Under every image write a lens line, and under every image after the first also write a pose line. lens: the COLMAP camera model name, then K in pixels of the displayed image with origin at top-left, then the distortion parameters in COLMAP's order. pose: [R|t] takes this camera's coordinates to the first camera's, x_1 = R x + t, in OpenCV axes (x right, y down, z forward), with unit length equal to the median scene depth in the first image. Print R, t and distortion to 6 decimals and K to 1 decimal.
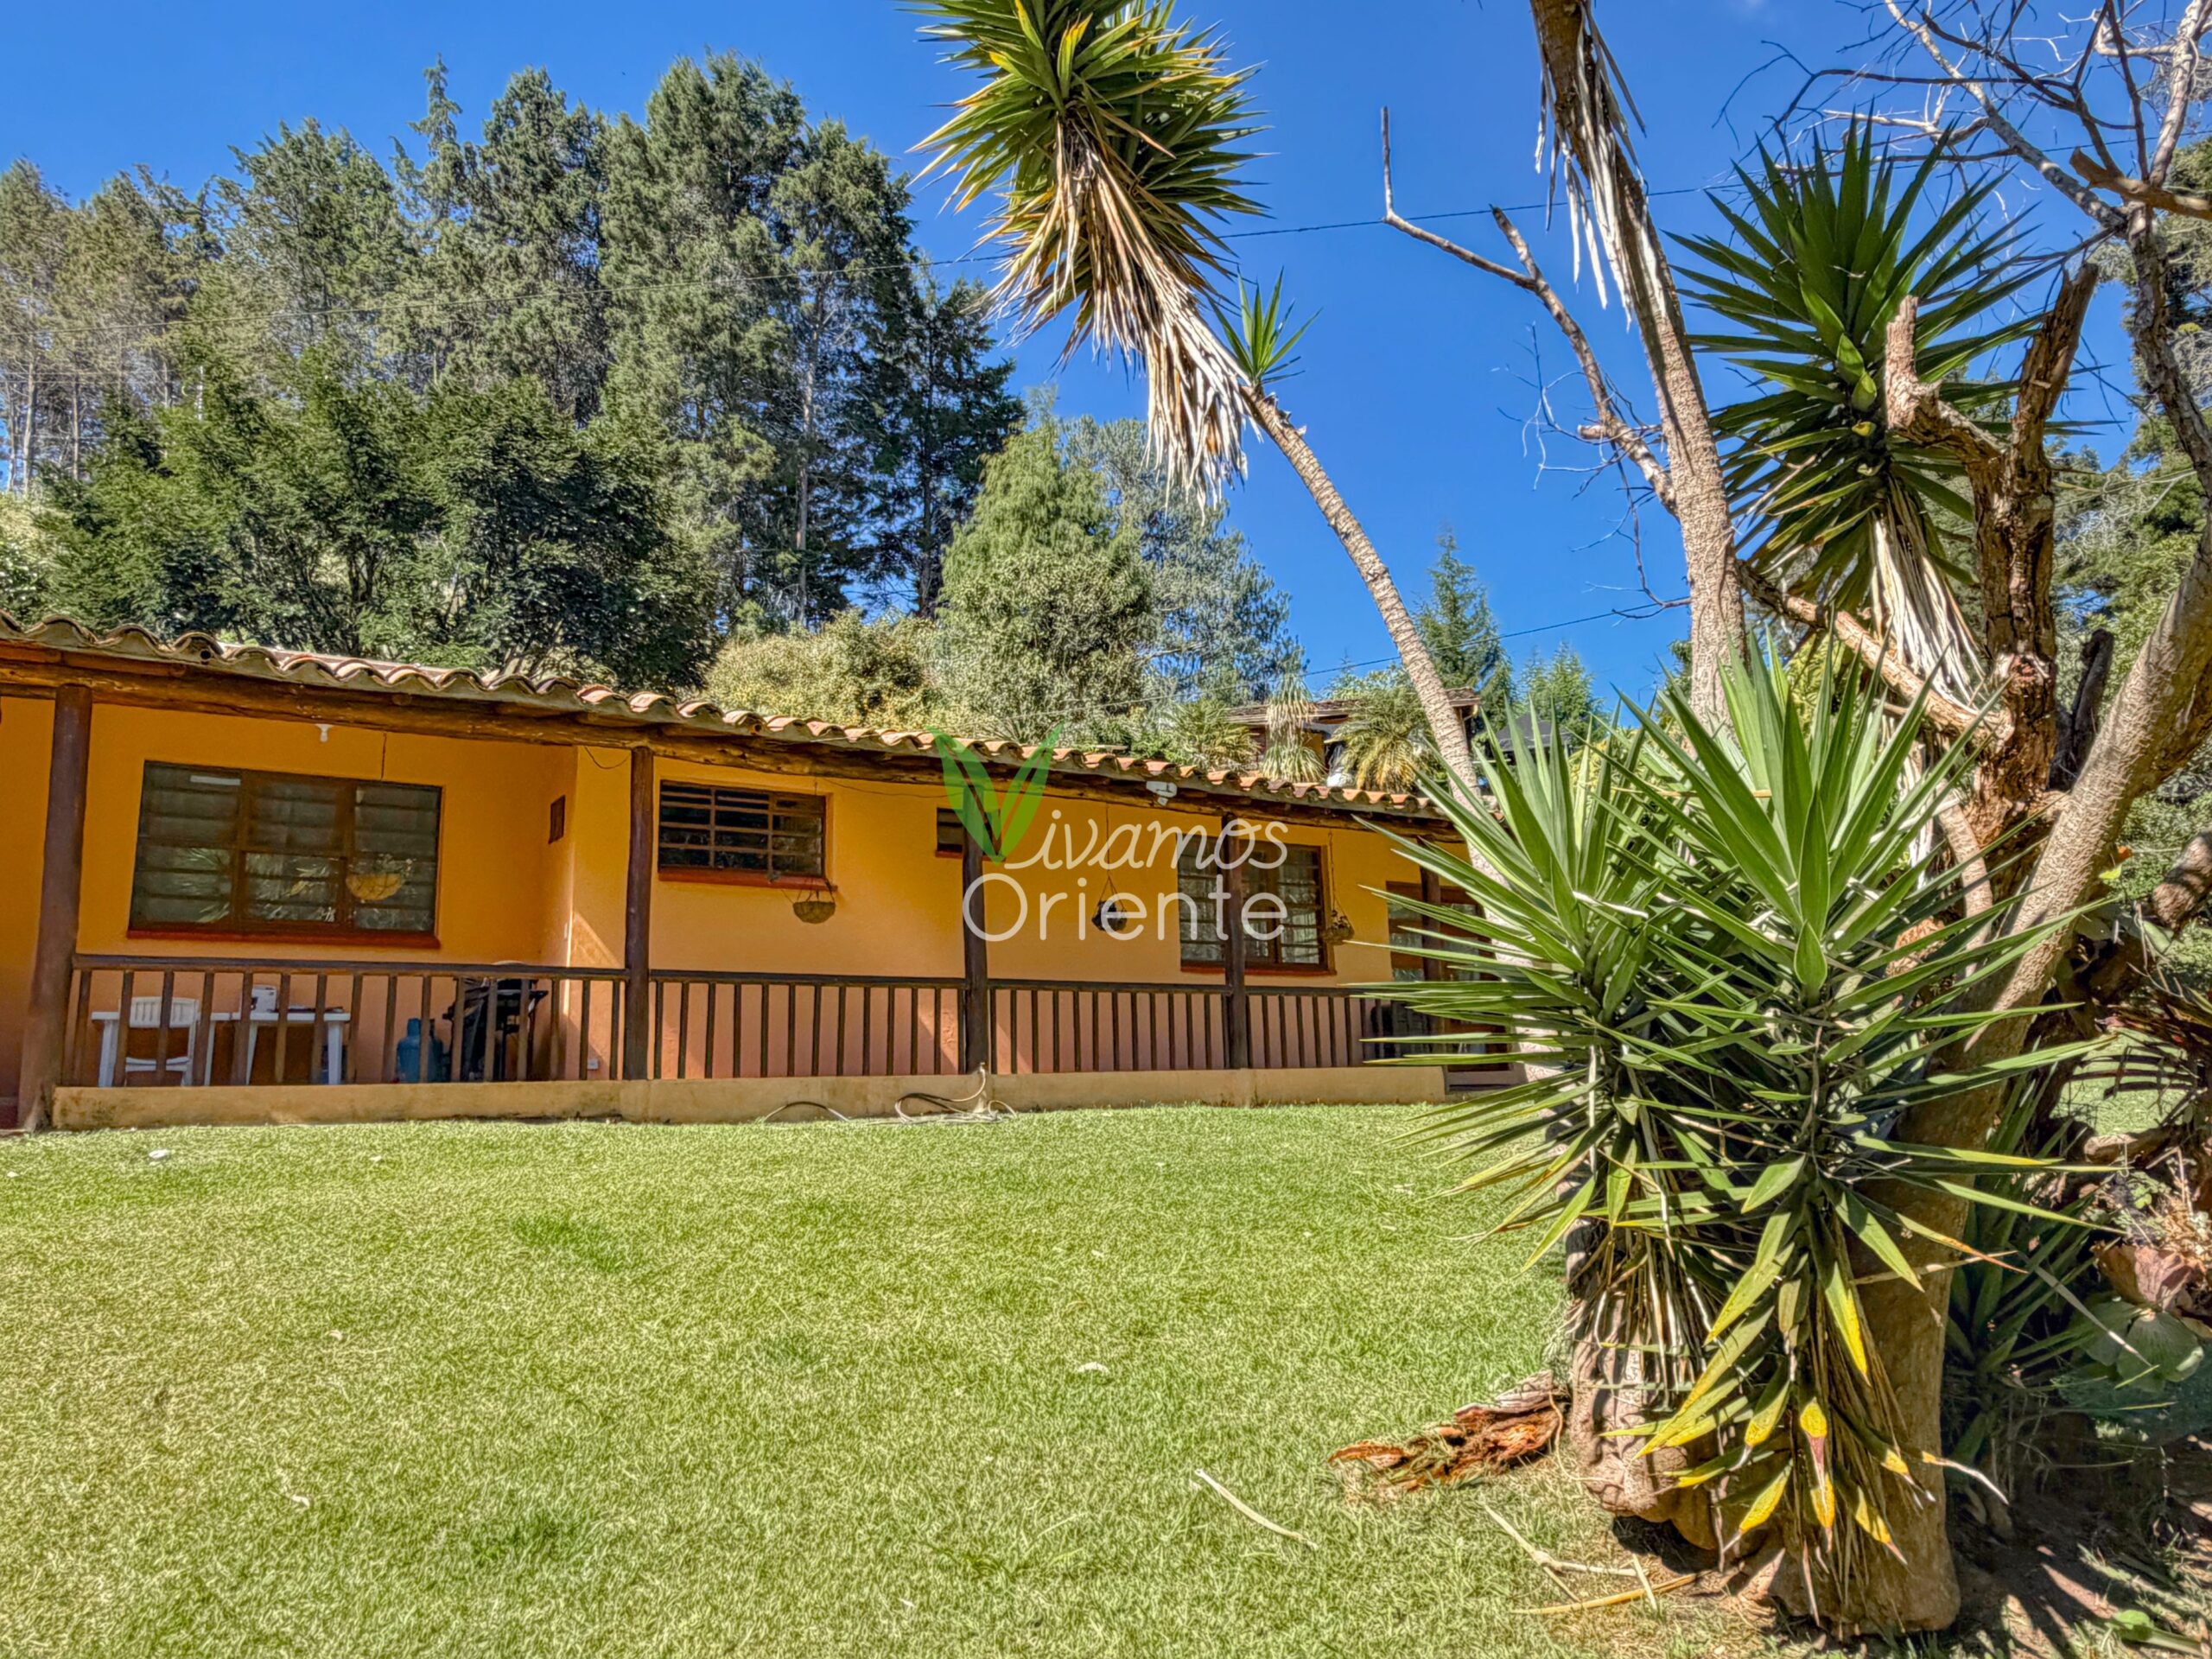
lens RADIAL K [[1468.3, 0, 1109.2], [0, 1468.3, 818.7], [0, 0, 1]] dist [-0.004283, -0.001579]
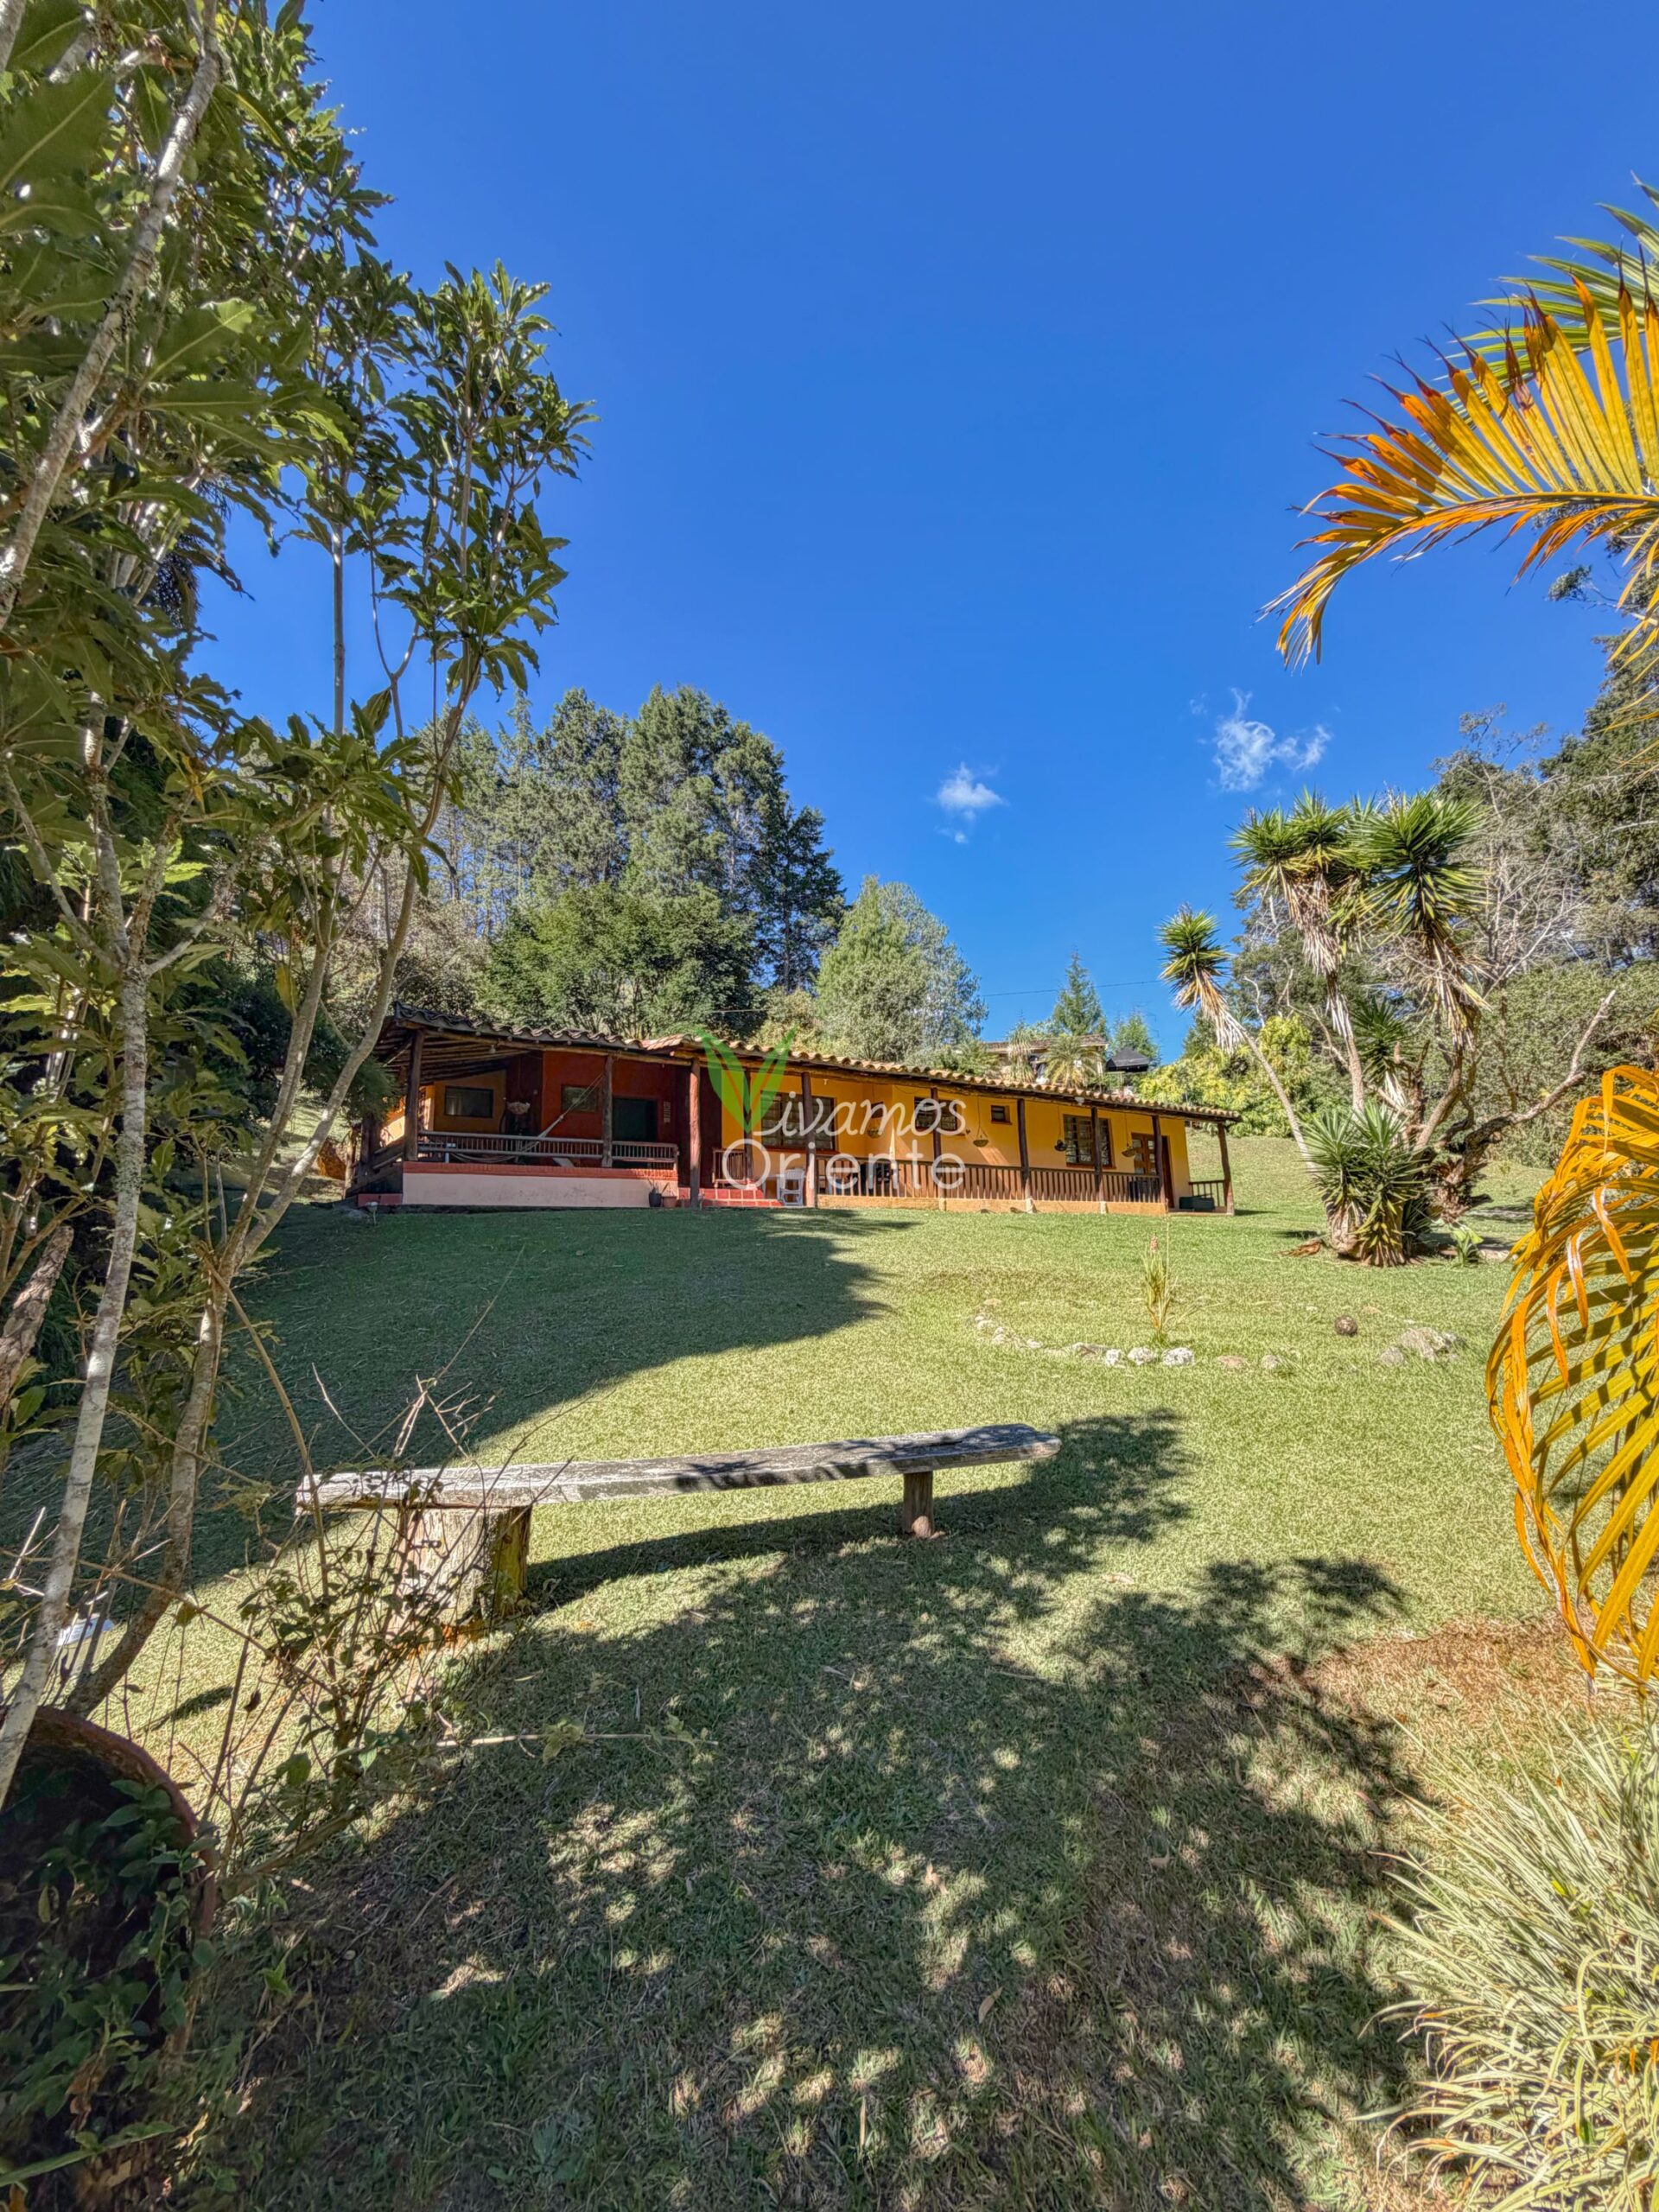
lens RADIAL K [[880.0, 0, 832.2], [0, 880.0, 1092.9], [0, 0, 1]] dist [0.002272, 0.000044]
pose [[0.999589, 0.008536, 0.027360, -0.110317], [-0.008715, 0.999941, 0.006432, -0.009227], [-0.027303, -0.006668, 0.999605, -0.149934]]
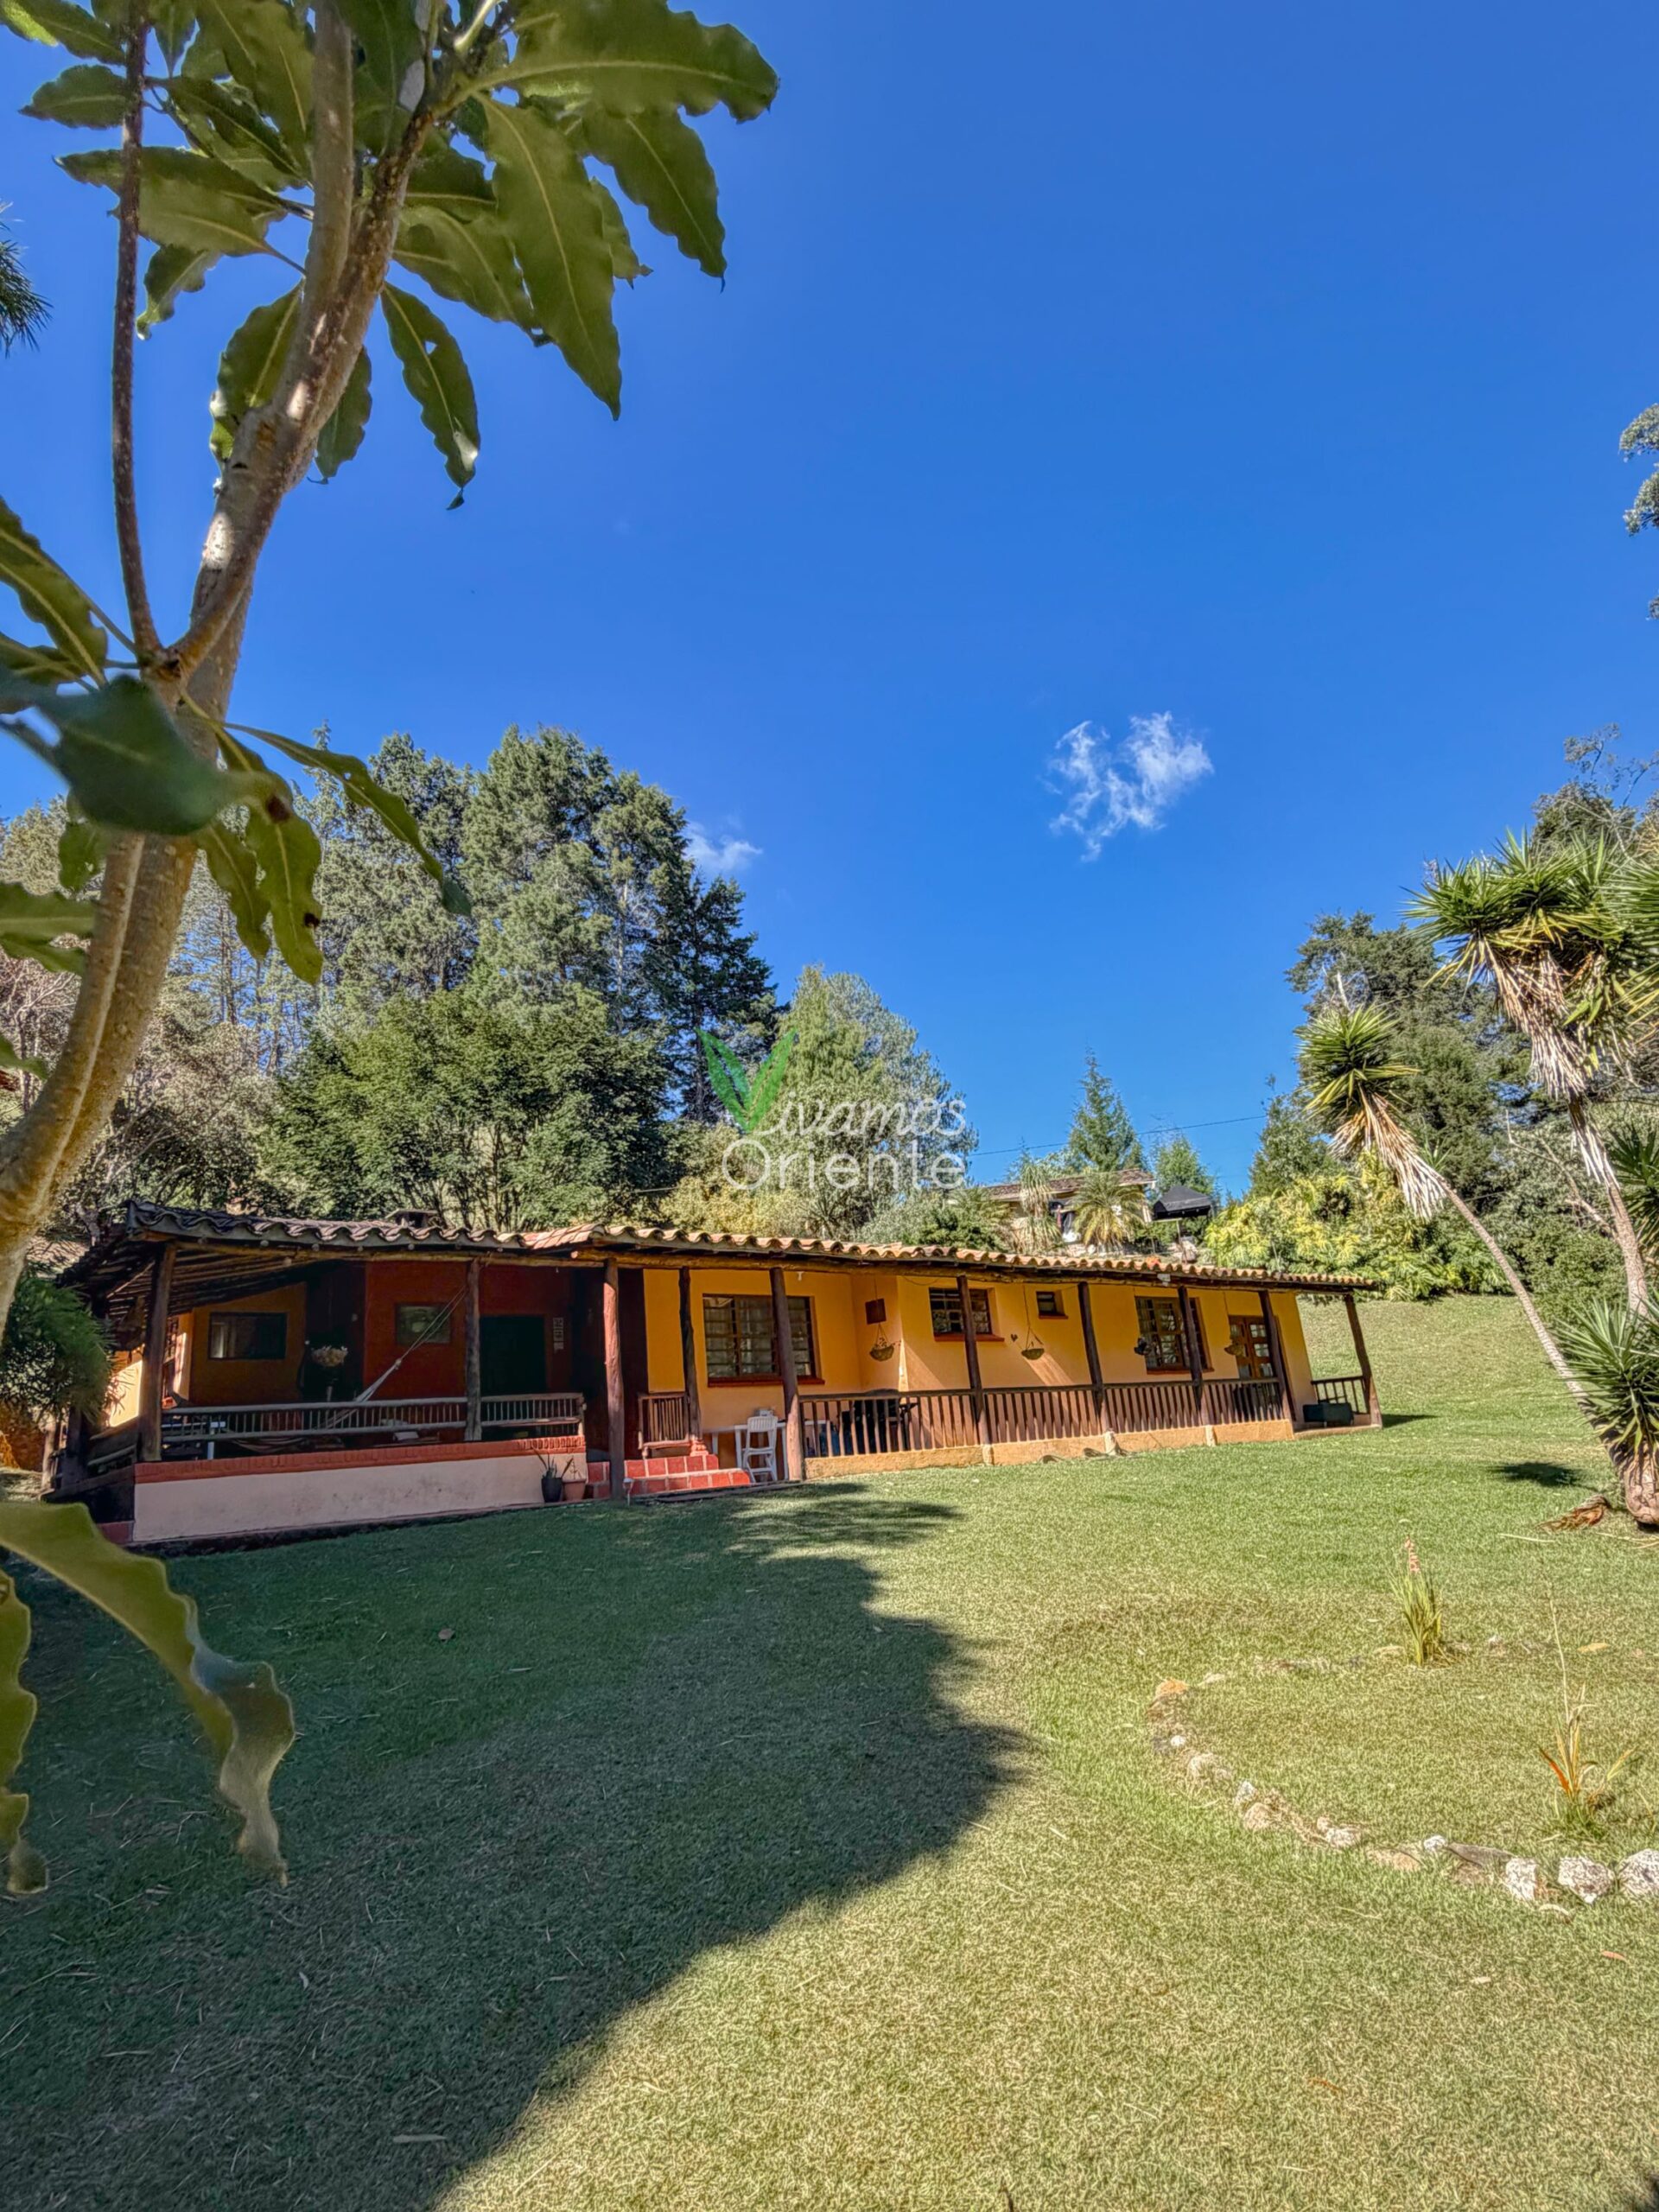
lens RADIAL K [[1187.0, 0, 841.3], [0, 1187.0, 1100.2], [0, 0, 1]] dist [0.003332, 0.000107]
pose [[0.994242, -0.032772, 0.102022, -0.122980], [0.044931, 0.991845, -0.119265, -0.019356], [-0.097282, 0.123163, 0.987607, -0.118760]]
